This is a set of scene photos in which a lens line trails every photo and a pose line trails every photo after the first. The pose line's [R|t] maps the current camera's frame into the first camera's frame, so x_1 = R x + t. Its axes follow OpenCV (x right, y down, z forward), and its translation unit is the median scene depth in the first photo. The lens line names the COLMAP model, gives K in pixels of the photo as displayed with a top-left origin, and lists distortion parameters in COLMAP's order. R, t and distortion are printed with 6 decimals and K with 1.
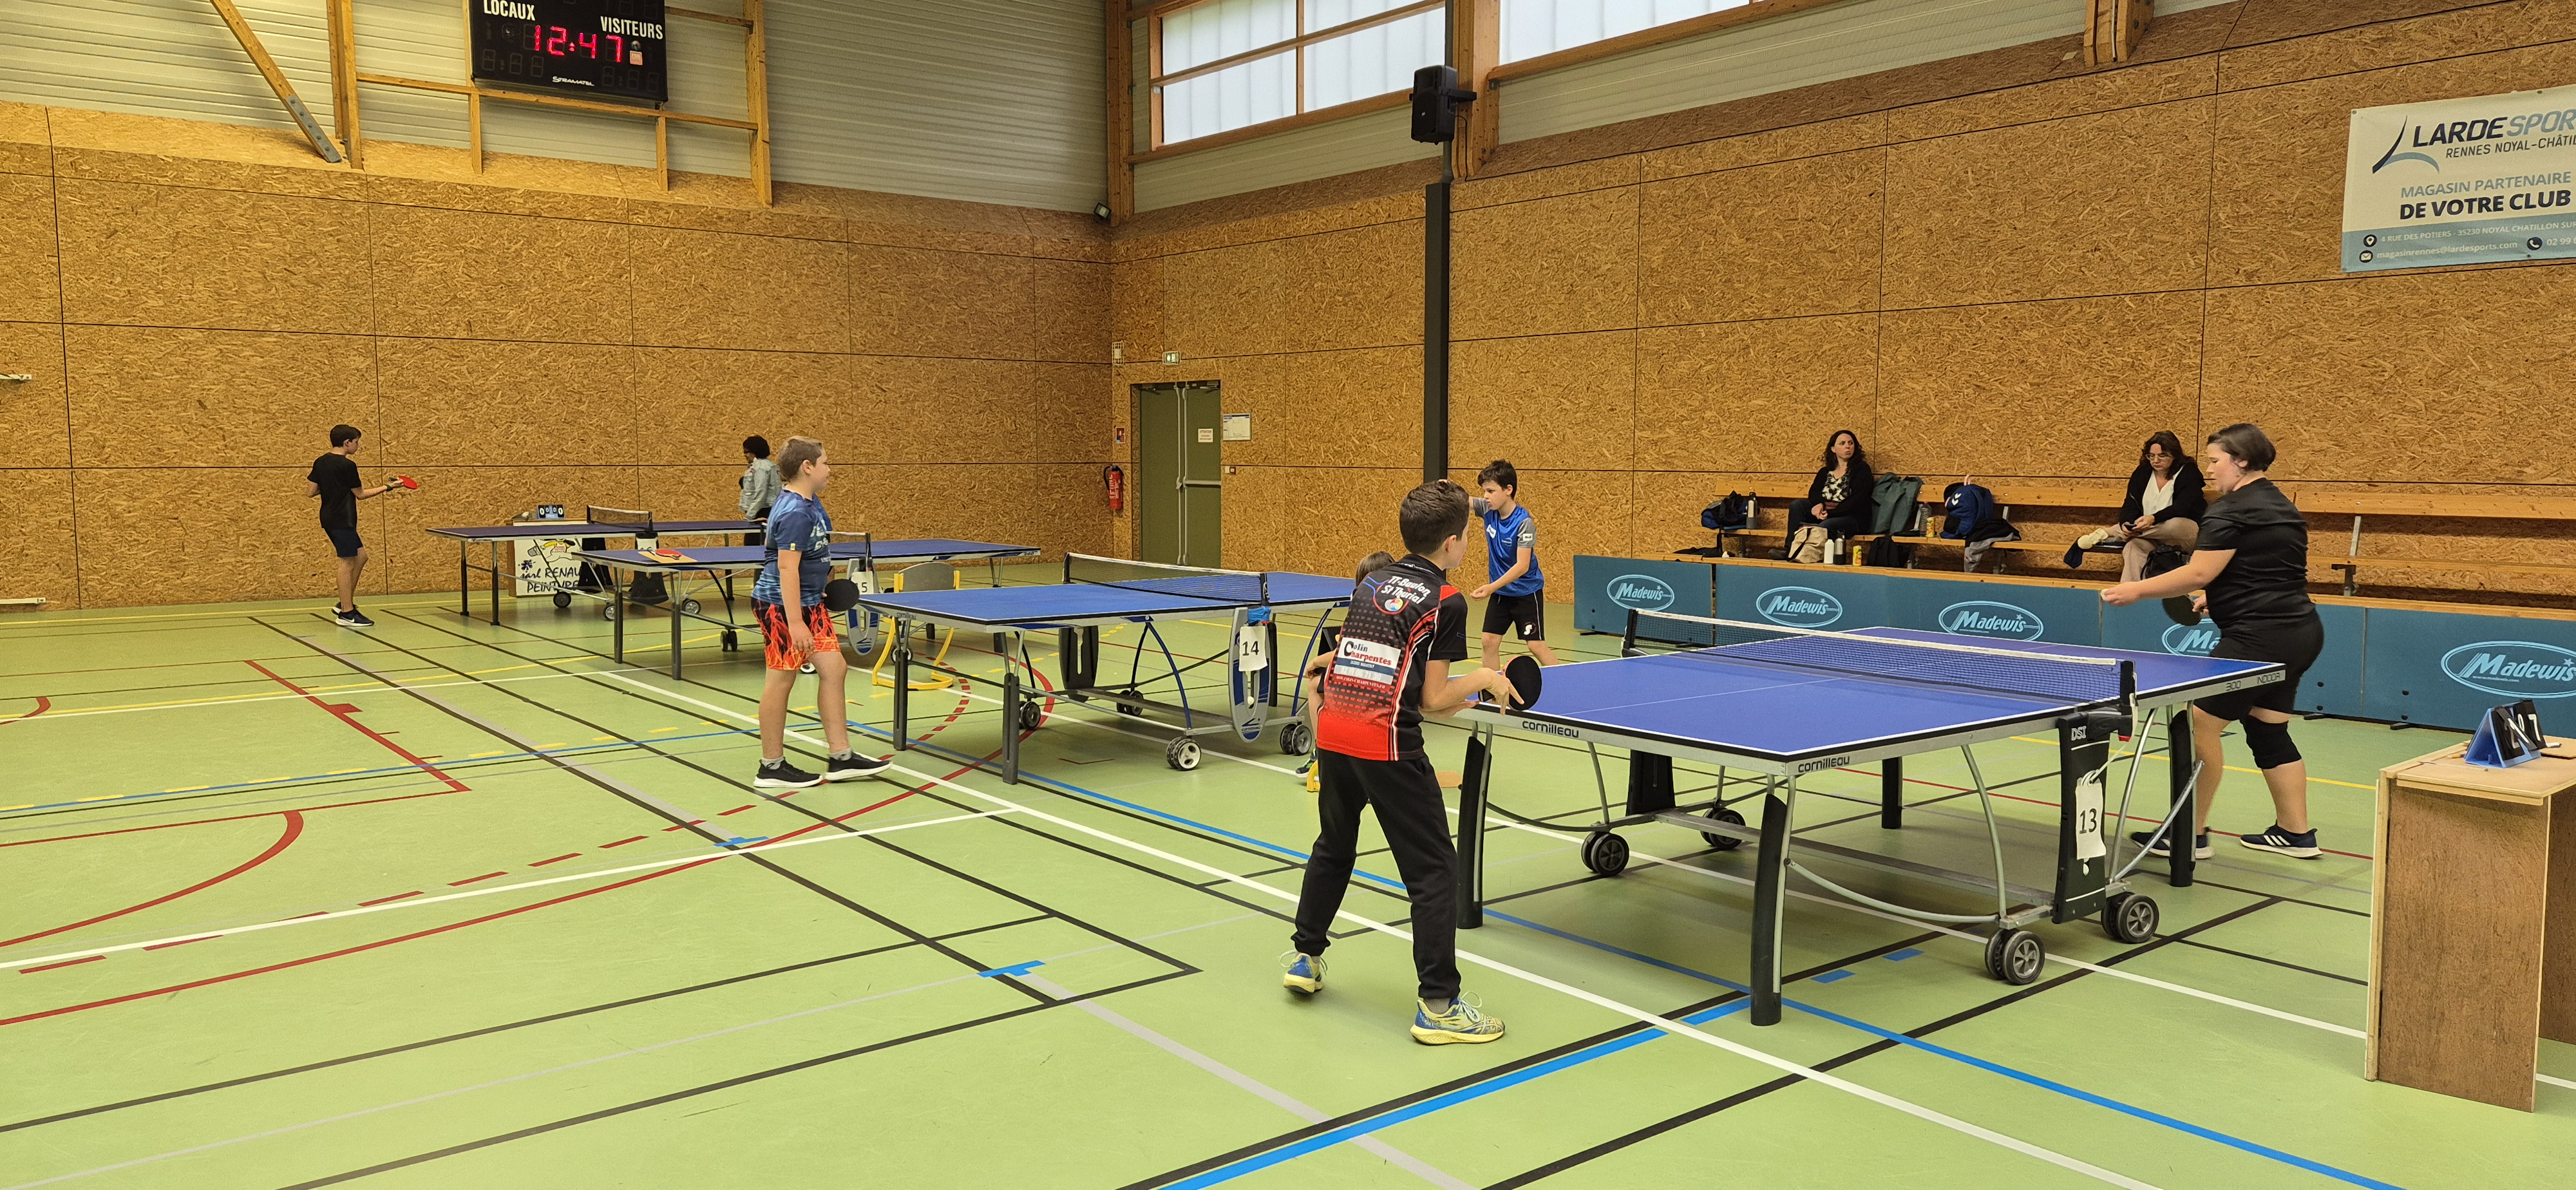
lens RADIAL K [[1722.5, 0, 1303.4], [0, 1722.5, 607.7], [0, 0, 1]] dist [0.016781, -0.022183]
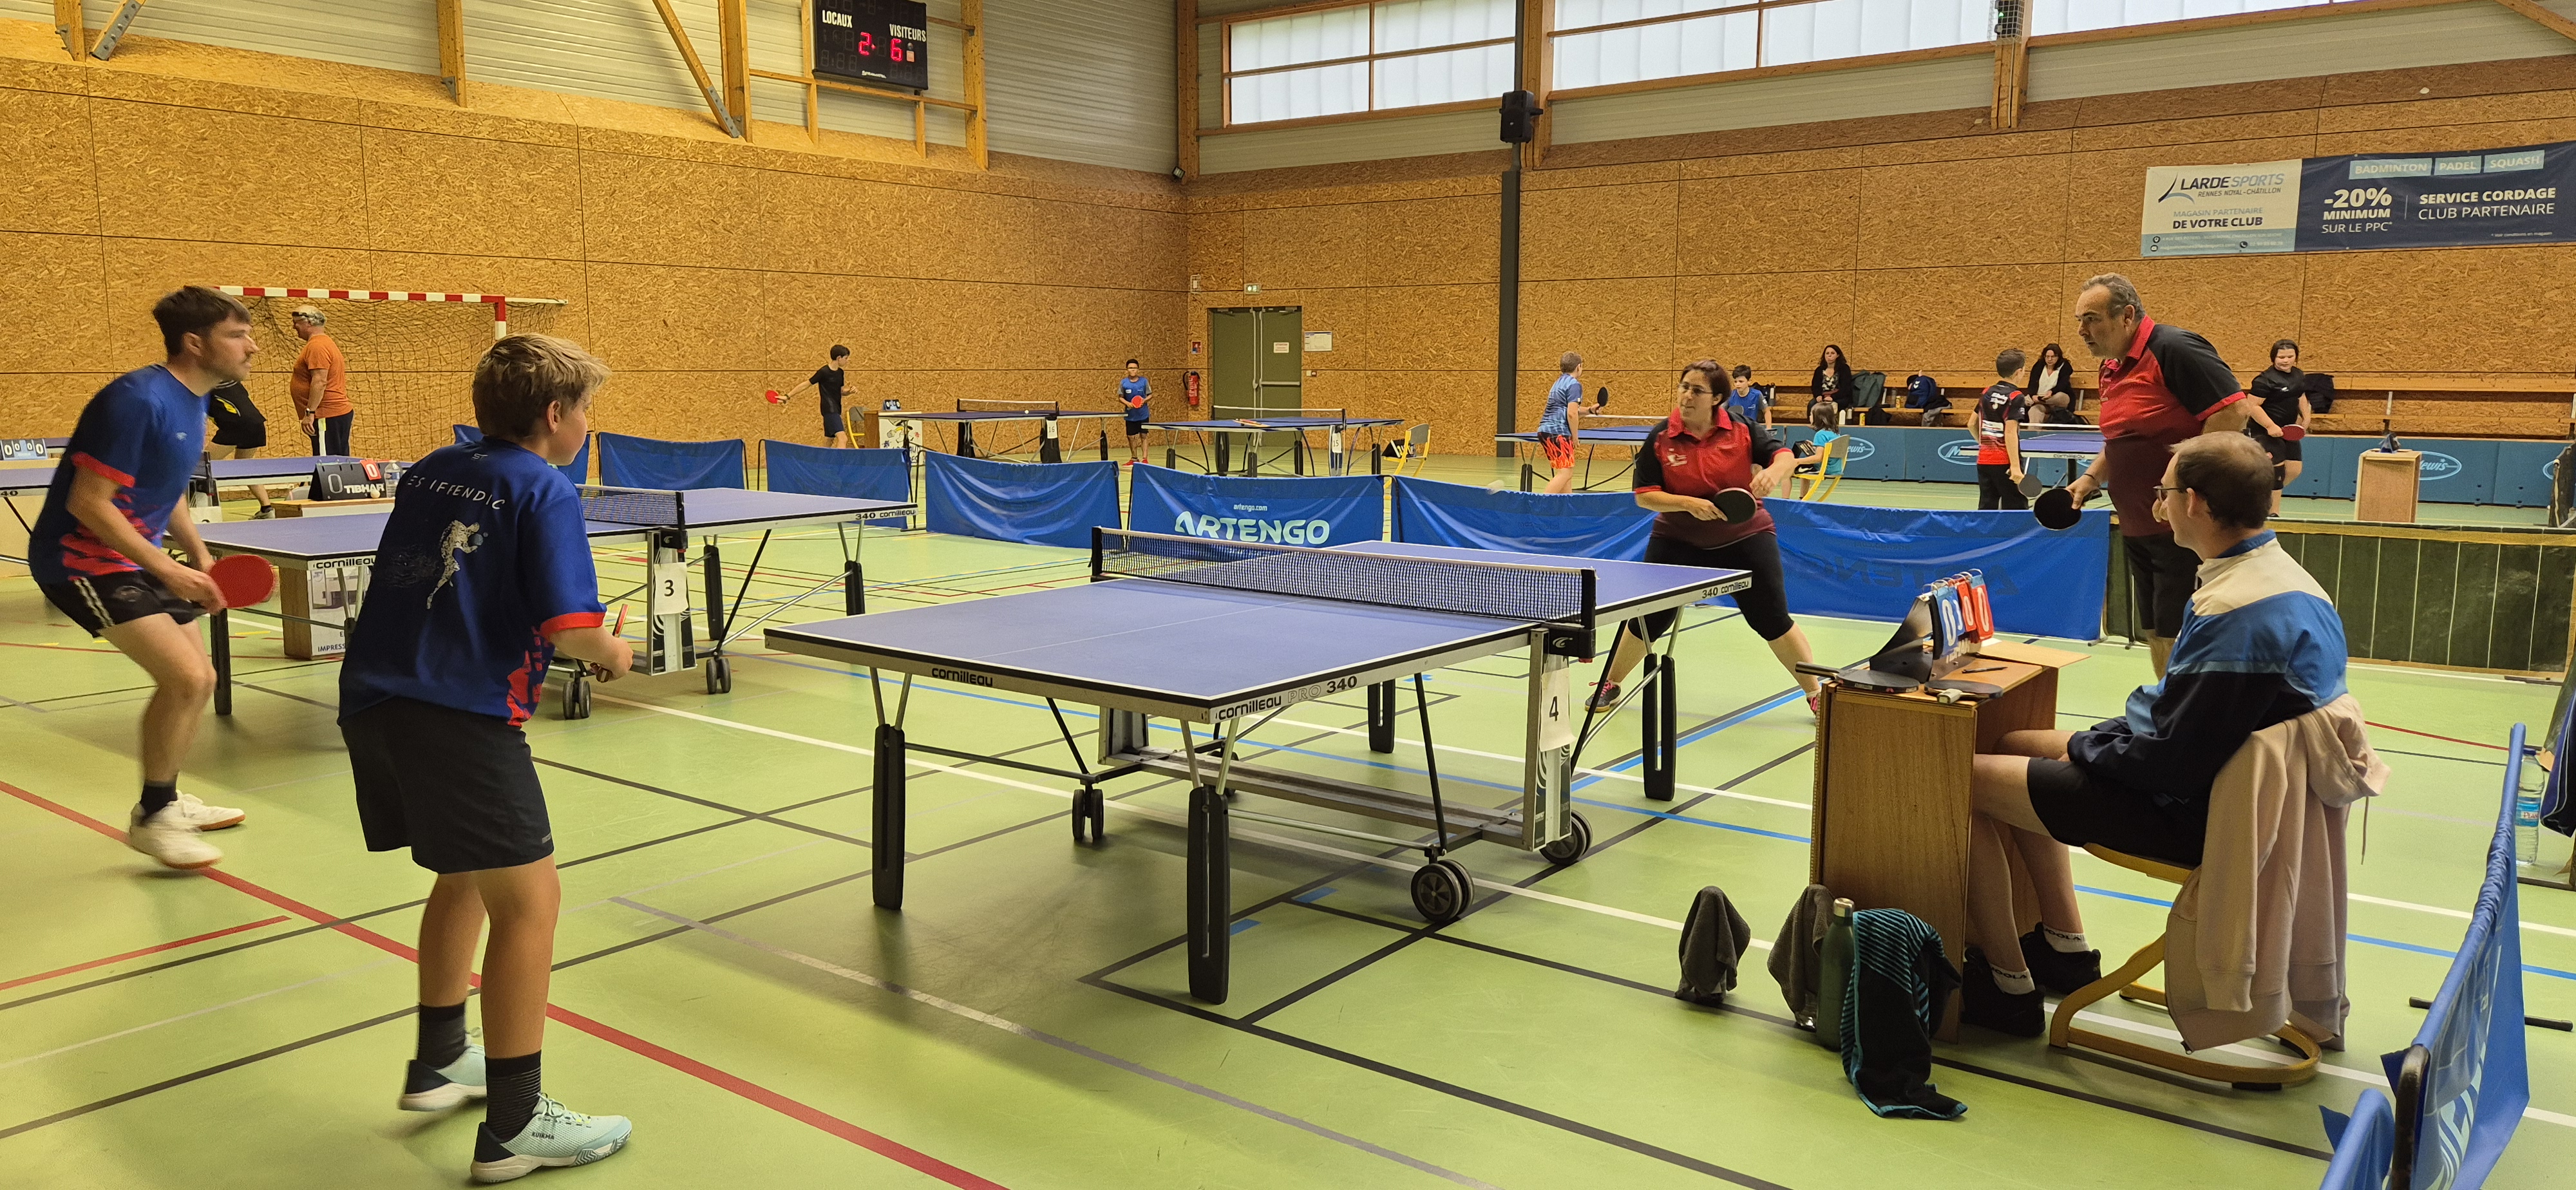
lens RADIAL K [[1722.5, 0, 1277.2], [0, 1722.5, 578.4], [0, 0, 1]] dist [0.016781, -0.022183]
pose [[0.971133, -0.031897, 0.236396, -0.439746], [0.024168, 0.999077, 0.035524, 0.035416], [-0.237311, -0.028785, 0.971007, -0.340364]]
